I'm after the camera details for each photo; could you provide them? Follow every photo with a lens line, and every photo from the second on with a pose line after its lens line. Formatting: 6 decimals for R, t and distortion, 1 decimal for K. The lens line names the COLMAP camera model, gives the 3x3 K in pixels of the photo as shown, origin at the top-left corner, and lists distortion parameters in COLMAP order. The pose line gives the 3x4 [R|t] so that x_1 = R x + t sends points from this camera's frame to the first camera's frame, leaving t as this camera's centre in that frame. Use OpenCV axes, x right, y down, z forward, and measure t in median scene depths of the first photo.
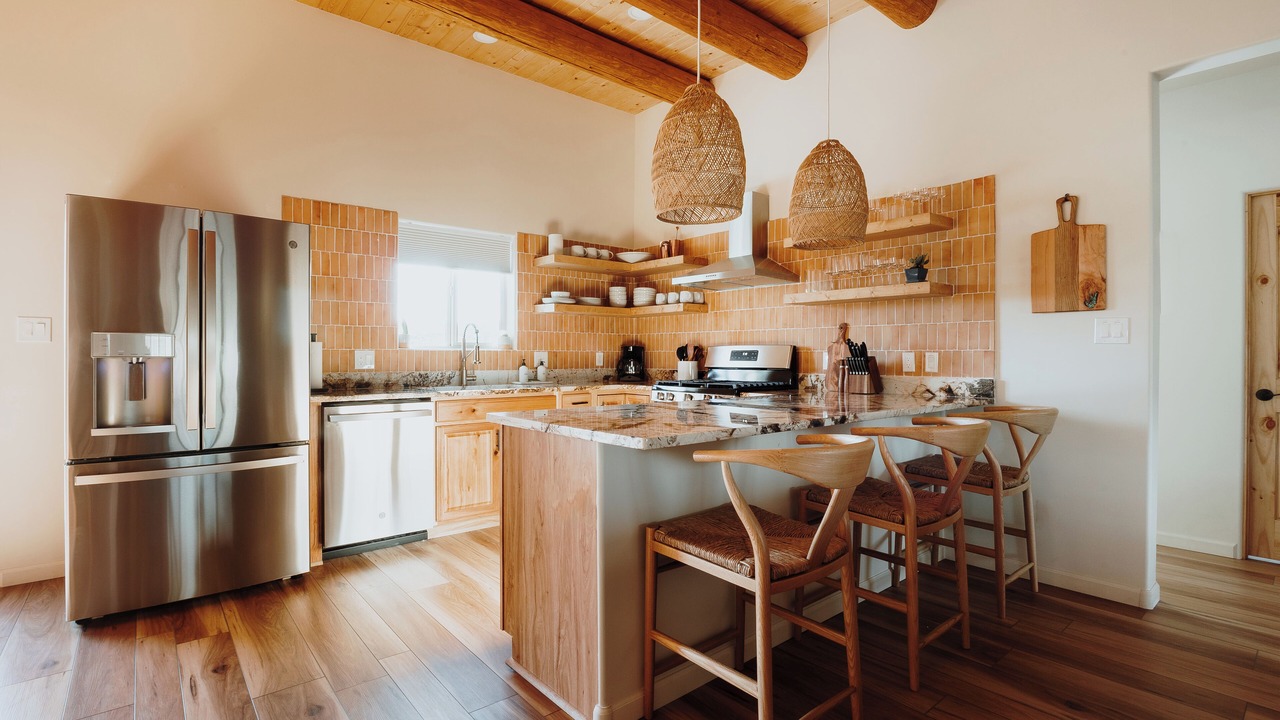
lens RADIAL K [[586.0, 0, 633.1], [0, 586.0, 353.3], [0, 0, 1]] dist [-0.000310, 0.000062]
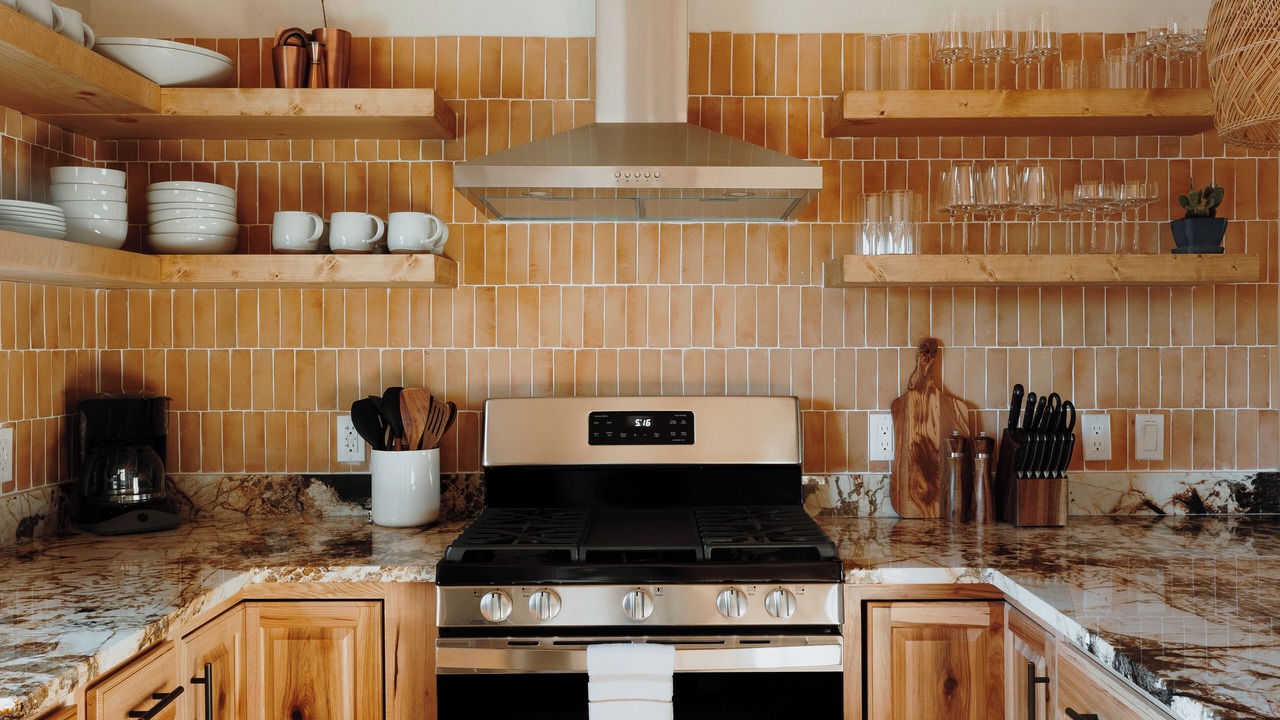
lens RADIAL K [[1085.2, 0, 639.5], [0, 1085.2, 343.8], [0, 0, 1]] dist [-0.002752, 0.000095]
pose [[0.653786, -0.004437, 0.756666, -0.339926], [0.002296, 0.999990, 0.003880, -0.057193], [-0.756676, -0.000800, 0.653790, 0.761115]]
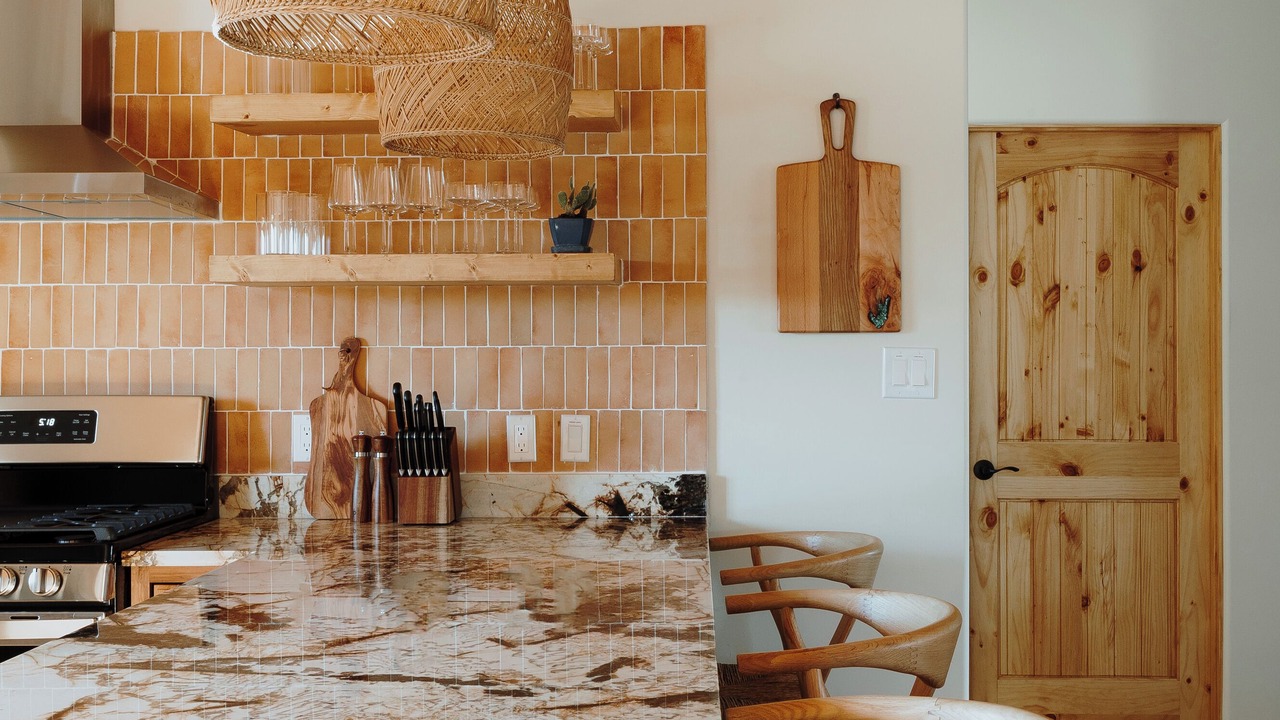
lens RADIAL K [[1481.0, 0, 638.6], [0, 1481.0, 337.1], [0, 0, 1]] dist [0.000682, 0.015162]
pose [[0.676099, 0.006288, 0.736784, -0.249892], [0.002994, 0.999932, -0.011281, -0.045558], [-0.736805, 0.009833, 0.676034, 0.240059]]
